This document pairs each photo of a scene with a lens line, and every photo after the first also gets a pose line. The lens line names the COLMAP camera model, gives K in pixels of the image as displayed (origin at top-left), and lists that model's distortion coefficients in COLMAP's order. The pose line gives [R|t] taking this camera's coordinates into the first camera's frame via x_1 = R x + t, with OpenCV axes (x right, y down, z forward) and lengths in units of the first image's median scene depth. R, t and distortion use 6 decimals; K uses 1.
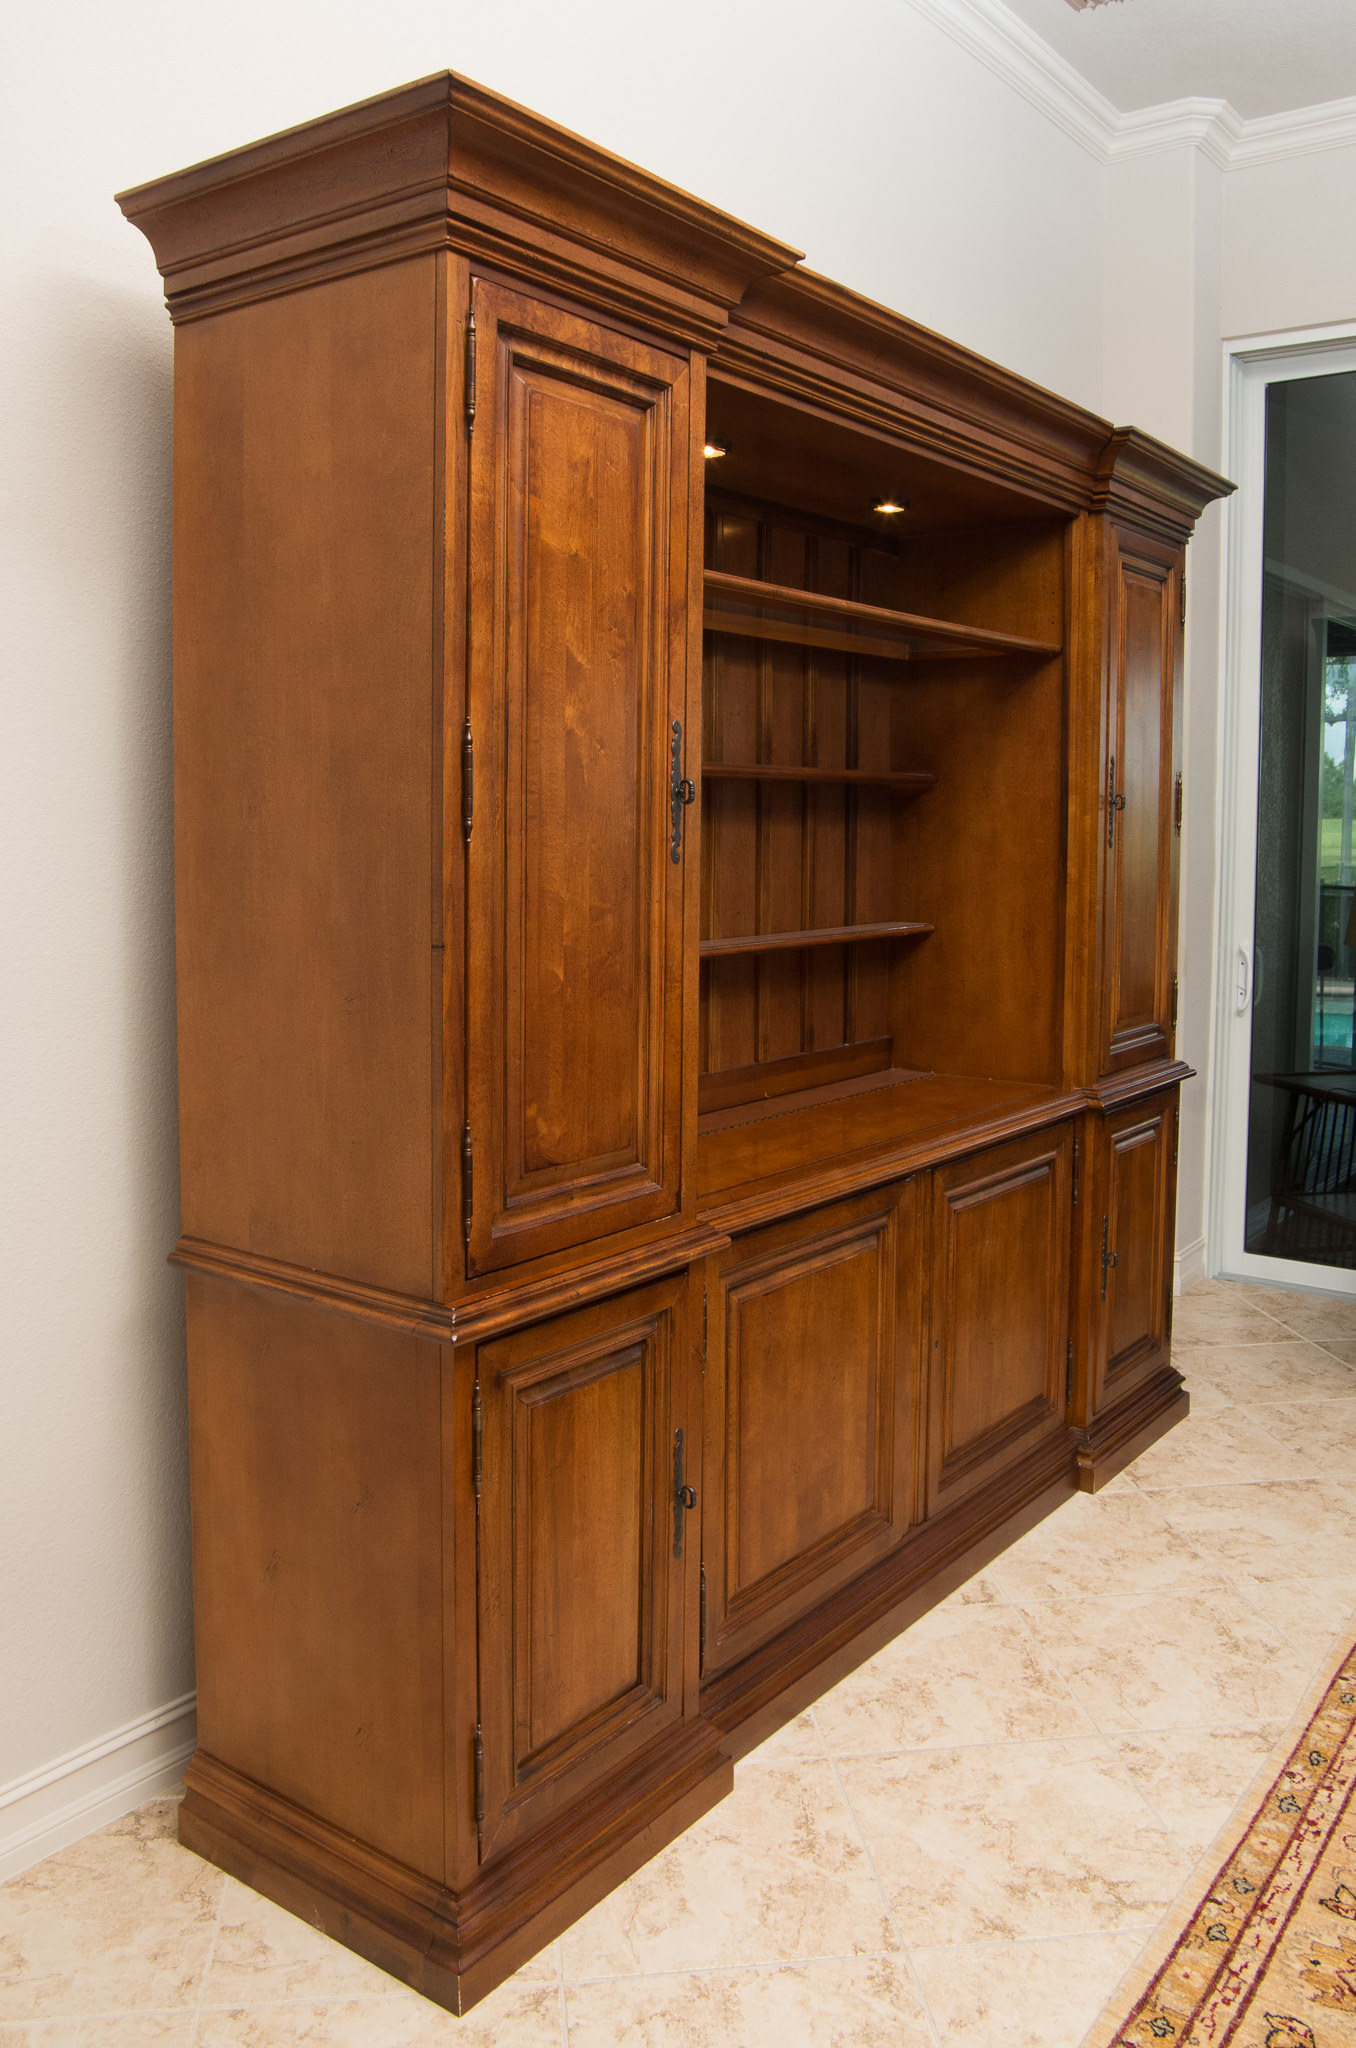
lens RADIAL K [[1629.1, 0, 666.5], [0, 1629.1, 930.3], [0, 0, 1]] dist [-0.080649, 0.005233]
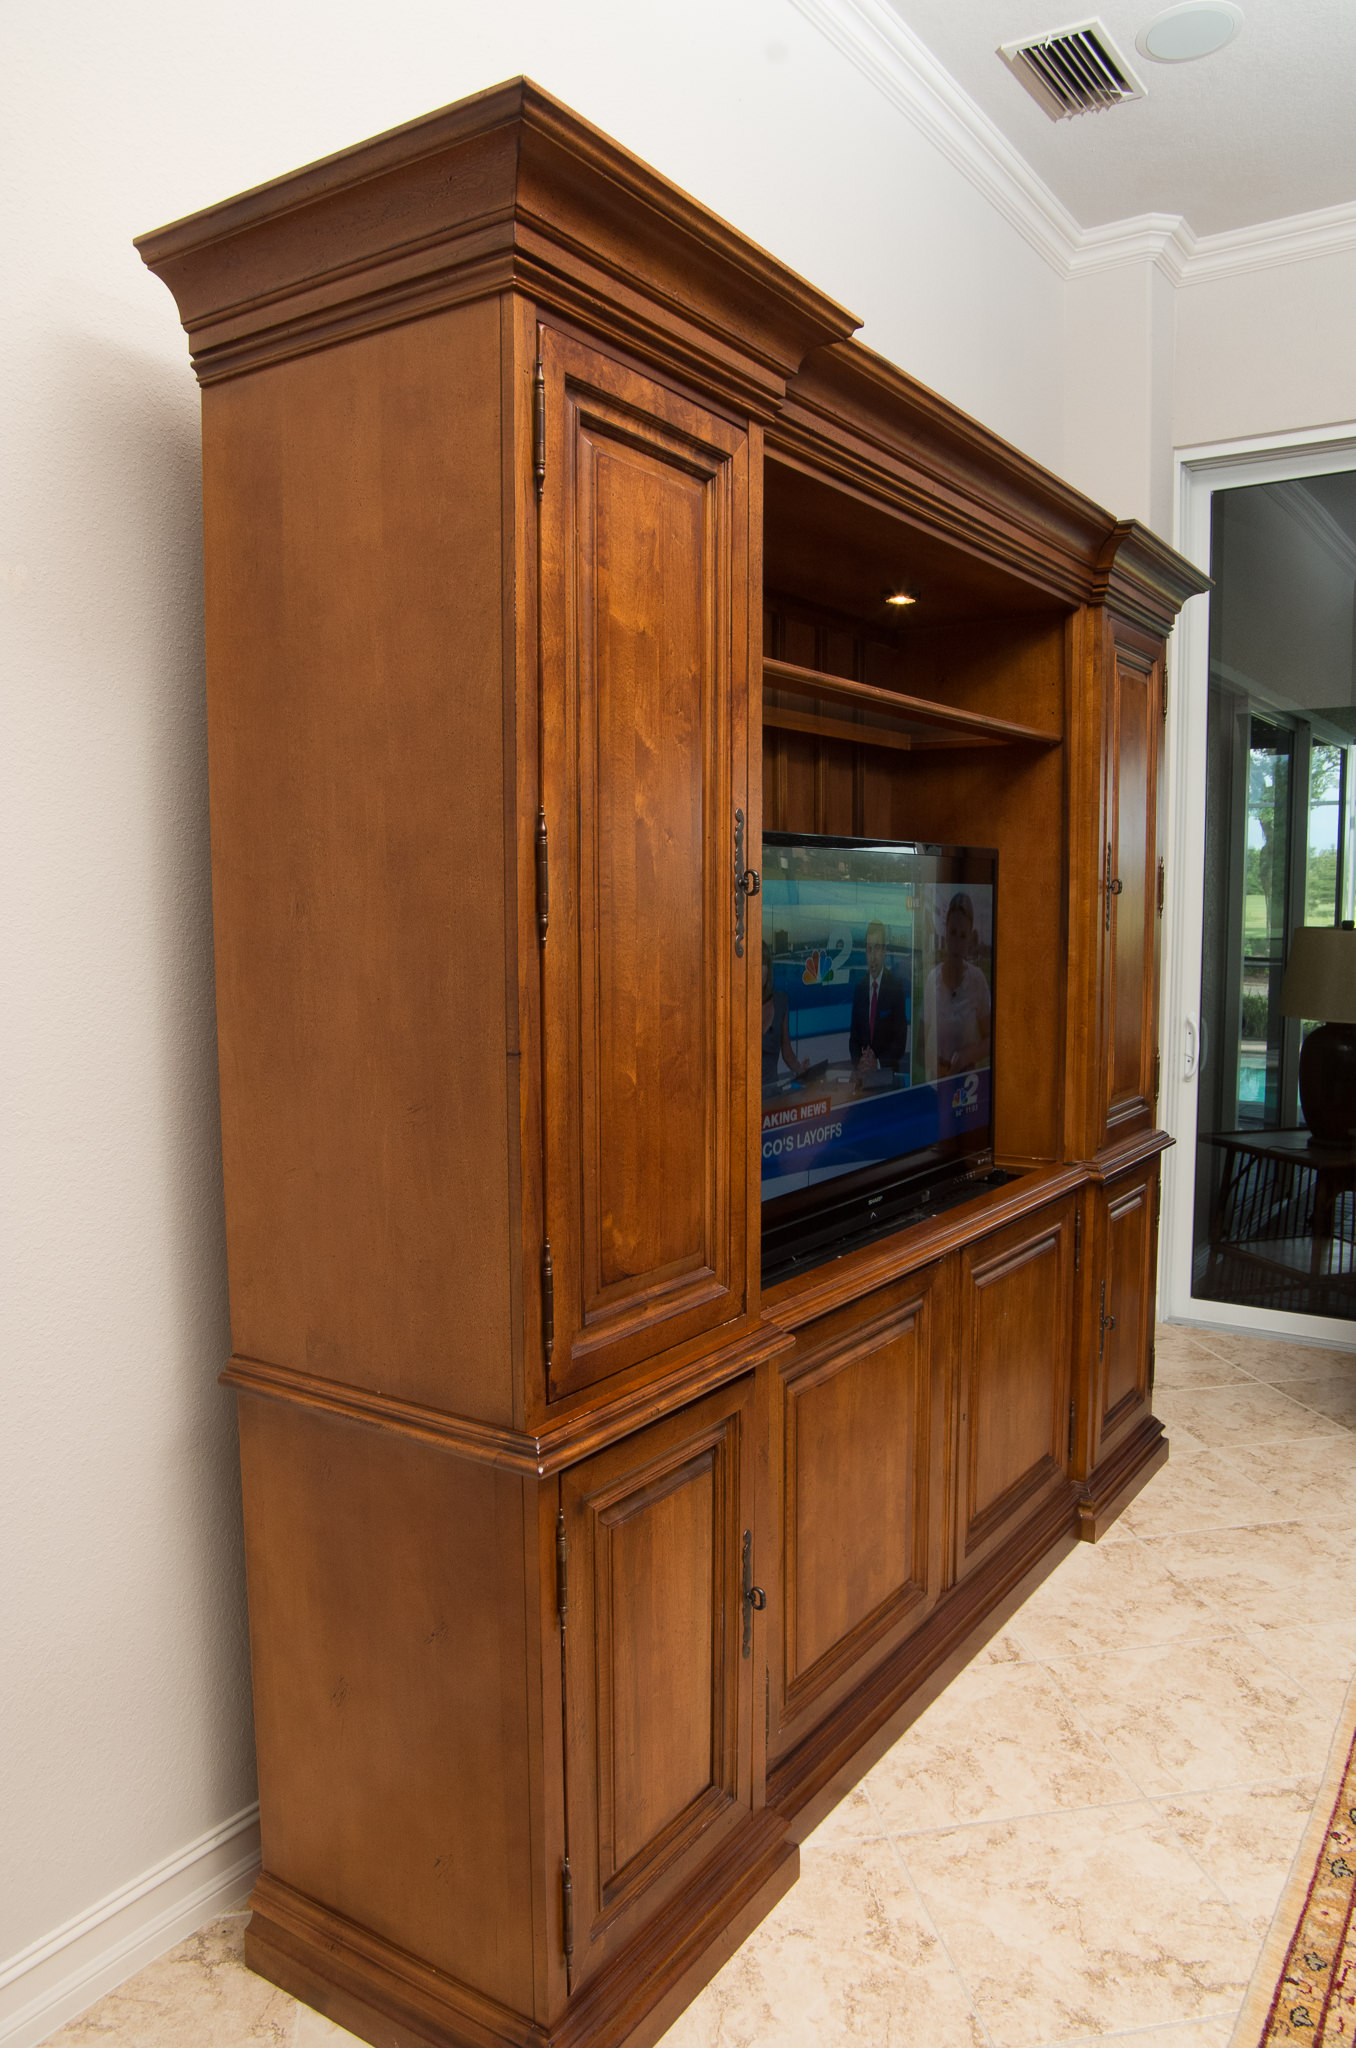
lens RADIAL K [[1435.2, 0, 685.7], [0, 1435.2, 1057.1], [0, 0, 1]] dist [-0.079736, 0.020054]
pose [[0.998437, -0.017305, 0.053133, -0.072904], [0.015147, 0.999055, 0.040749, -0.017144], [-0.053788, -0.039881, 0.997756, 0.150146]]
